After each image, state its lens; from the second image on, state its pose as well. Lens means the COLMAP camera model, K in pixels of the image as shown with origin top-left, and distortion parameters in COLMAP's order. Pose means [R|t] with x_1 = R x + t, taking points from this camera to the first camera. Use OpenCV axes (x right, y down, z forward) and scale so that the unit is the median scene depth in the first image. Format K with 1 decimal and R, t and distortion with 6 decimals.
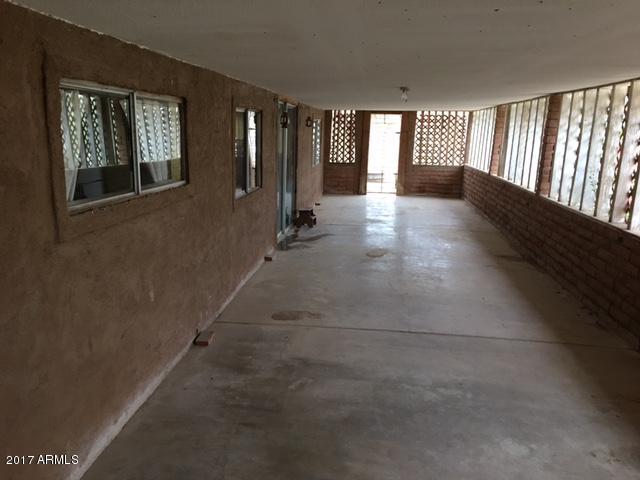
lens RADIAL K [[530.6, 0, 318.6], [0, 530.6, 241.9], [0, 0, 1]] dist [0.069898, -0.106058]
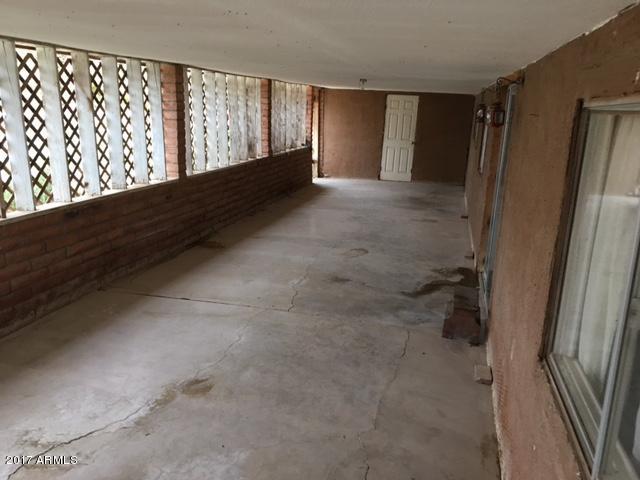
lens RADIAL K [[530.6, 0, 318.6], [0, 530.6, 243.8], [0, 0, 1]] dist [0.069898, -0.106058]
pose [[-0.987766, -0.100705, 0.119064, 0.066022], [-0.035252, 0.887955, 0.458578, -0.412397], [-0.151904, 0.448771, -0.880642, 1.817880]]
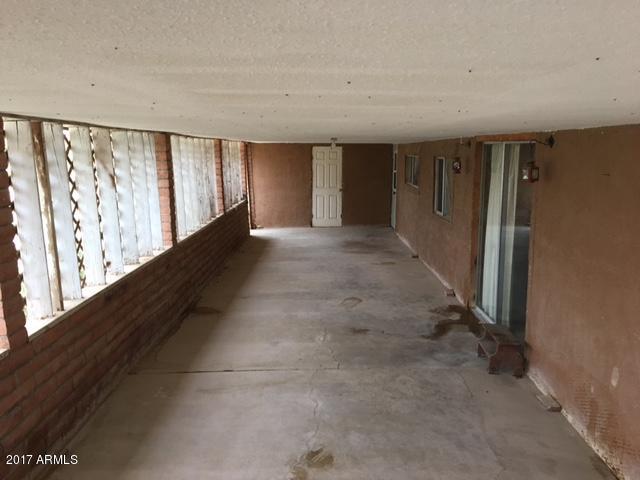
lens RADIAL K [[530.6, 0, 318.3], [0, 530.6, 243.6], [0, 0, 1]] dist [0.069898, -0.106058]
pose [[-0.995405, -0.003555, -0.095690, 0.260562], [-0.039500, 0.925572, 0.376505, -0.432738], [0.087230, 0.378555, -0.921459, 1.837640]]
